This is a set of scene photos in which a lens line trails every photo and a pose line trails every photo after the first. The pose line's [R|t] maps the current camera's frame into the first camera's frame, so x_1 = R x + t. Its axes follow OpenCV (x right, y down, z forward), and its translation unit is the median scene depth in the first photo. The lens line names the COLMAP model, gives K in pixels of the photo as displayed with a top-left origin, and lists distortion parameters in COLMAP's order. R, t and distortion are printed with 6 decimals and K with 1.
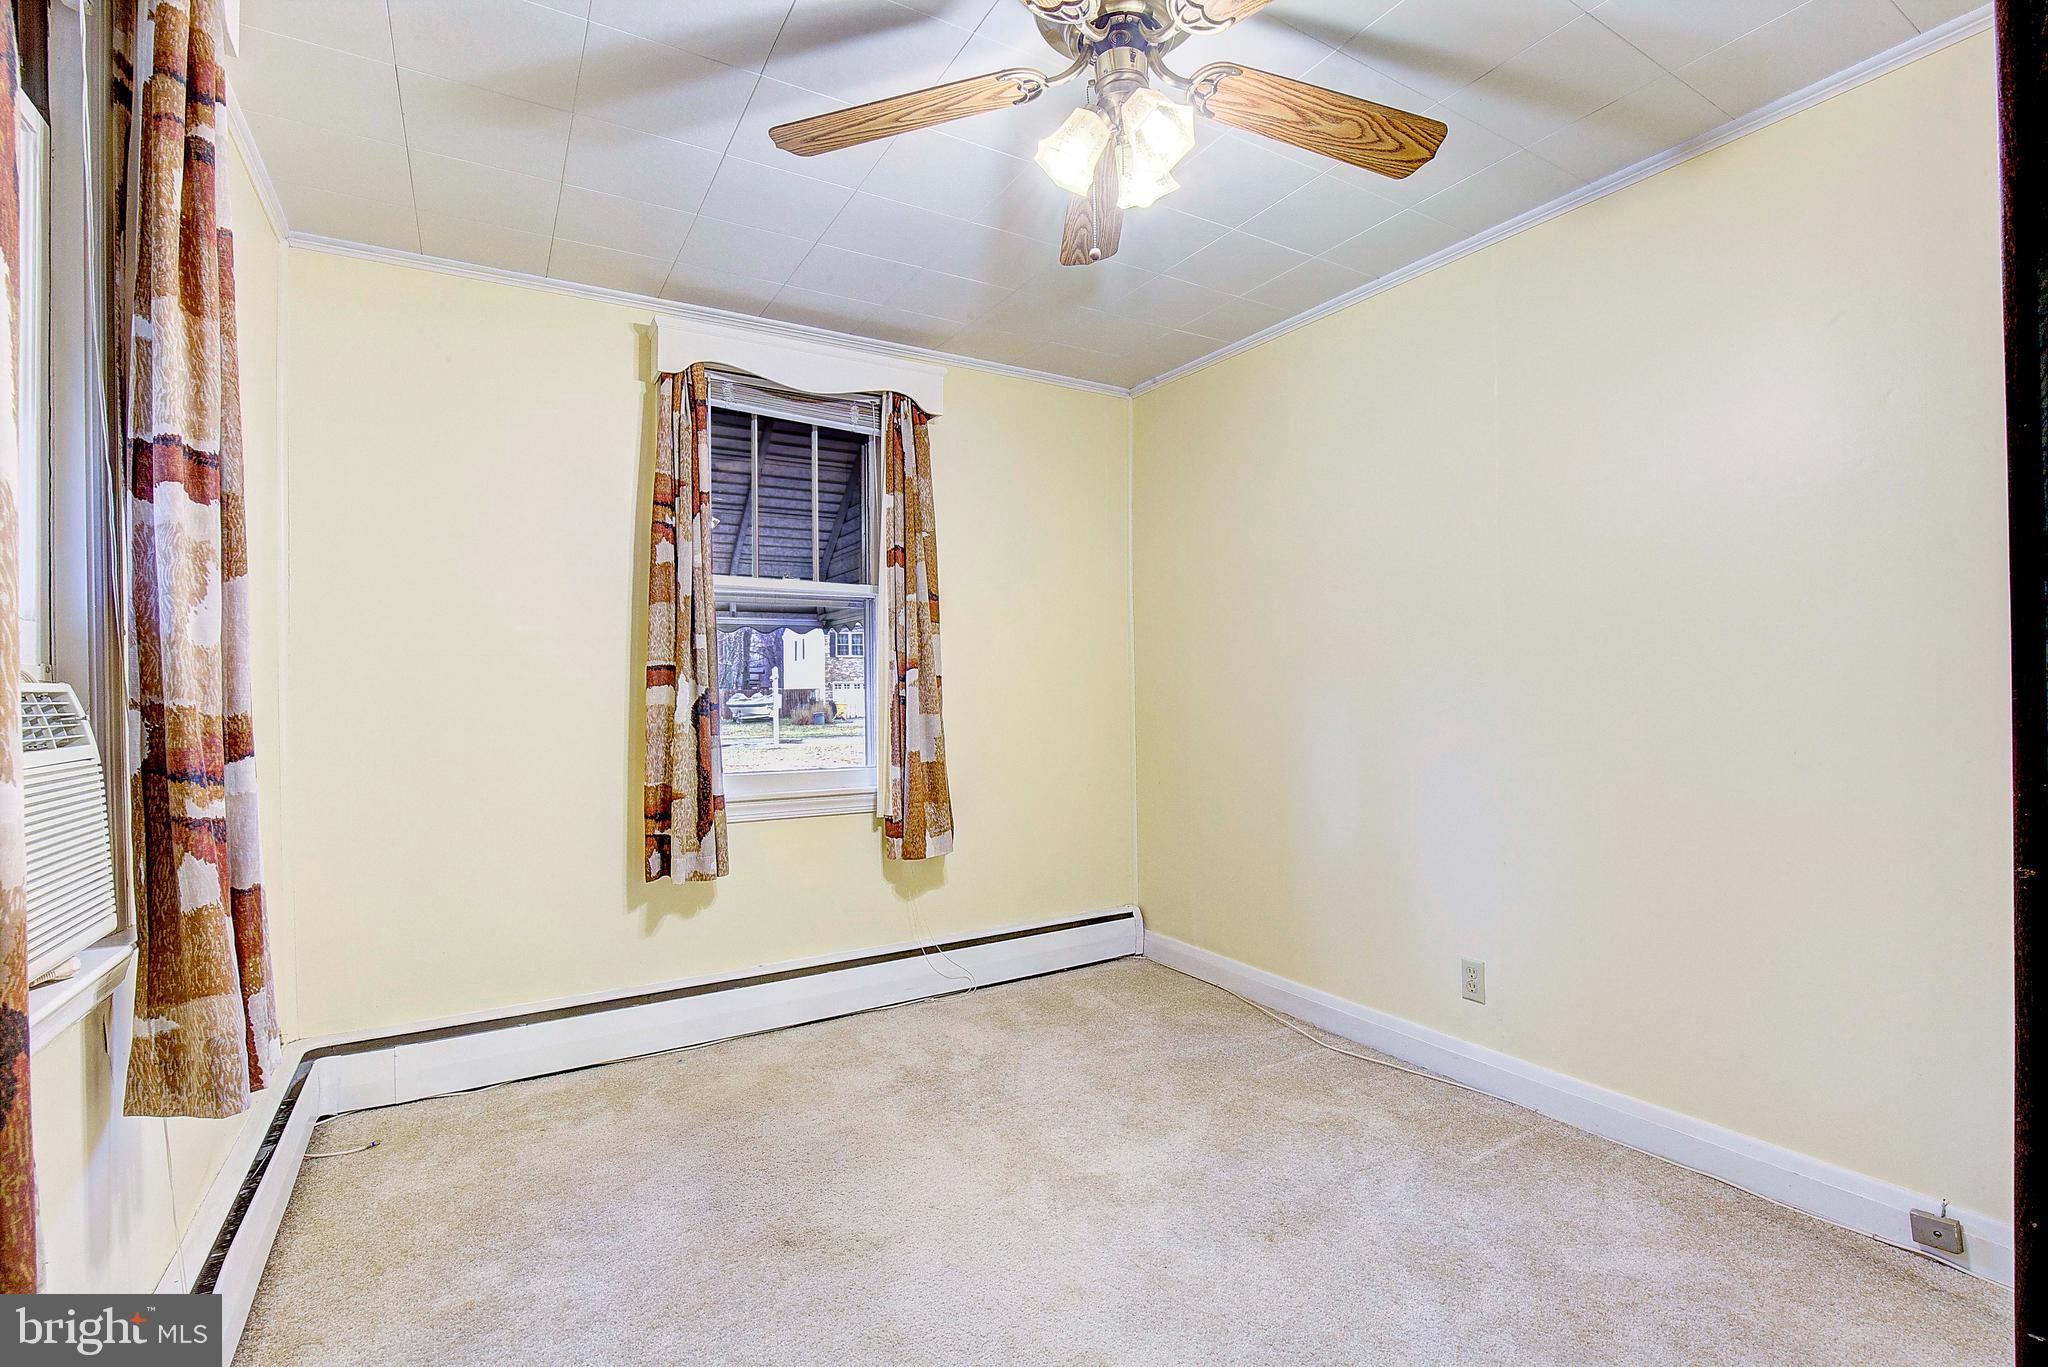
lens RADIAL K [[949.6, 0, 1065.7], [0, 949.6, 684.2], [0, 0, 1]] dist [-0.025397, 0.001716]
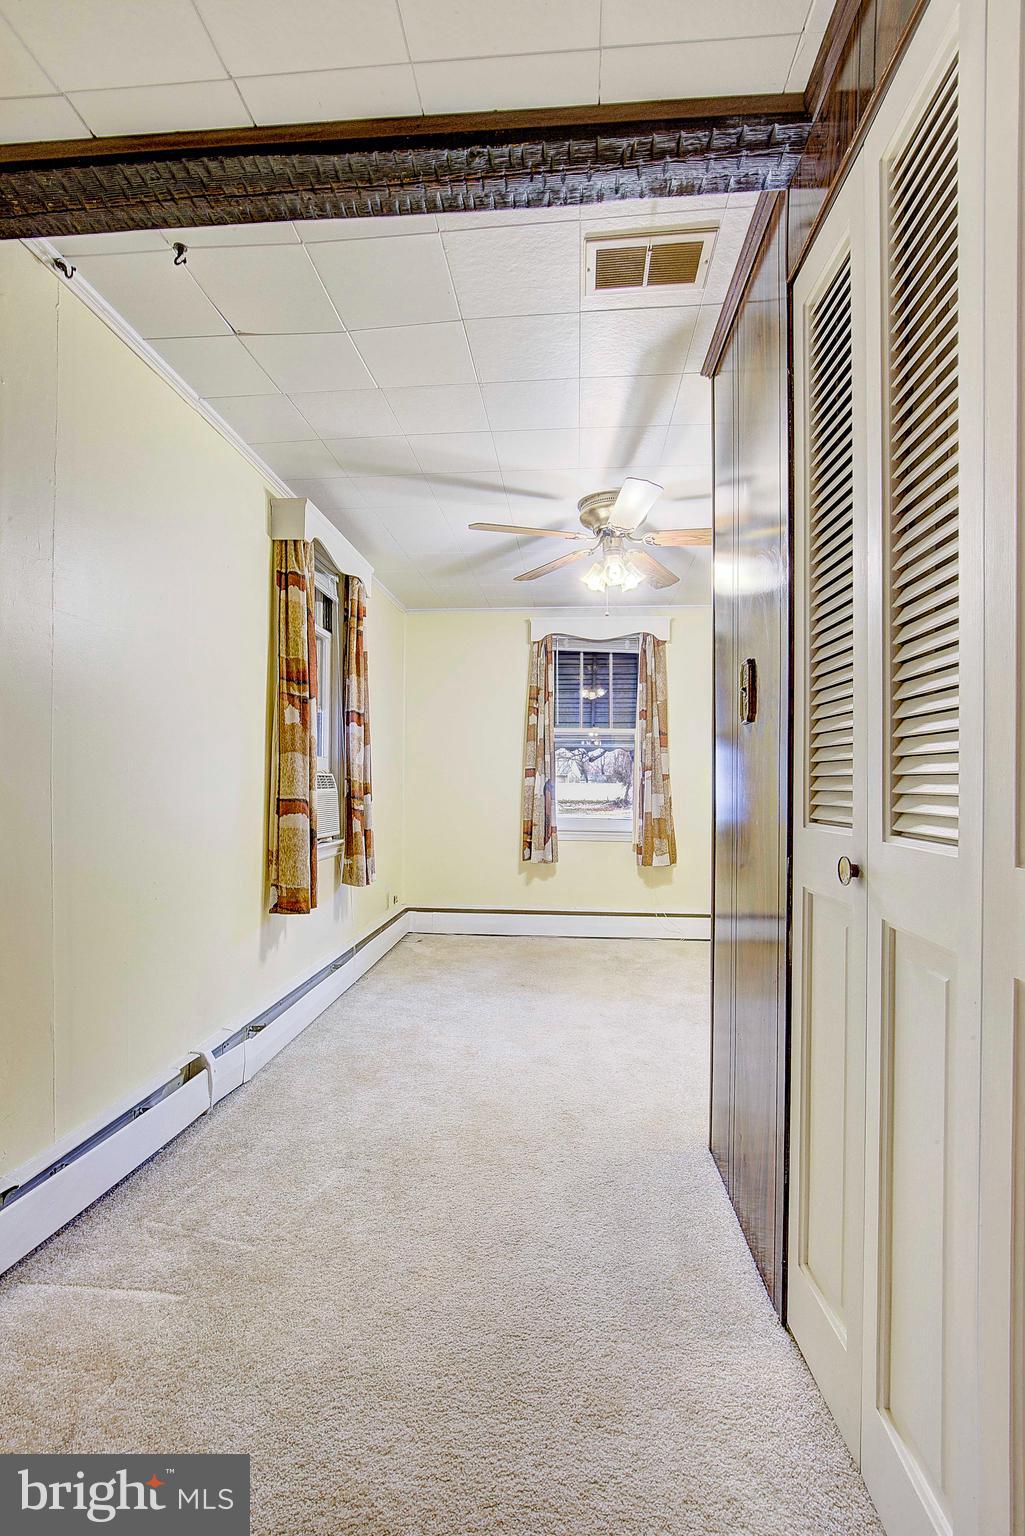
lens RADIAL K [[712.2, 0, 518.5], [0, 712.2, 782.1], [0, 0, 1]] dist [-0.025397, 0.001716]
pose [[0.802470, 0.019536, -0.596373, 0.596004], [-0.016847, 0.999807, 0.010083, -0.003208], [0.596455, 0.001955, 0.802644, -0.424131]]
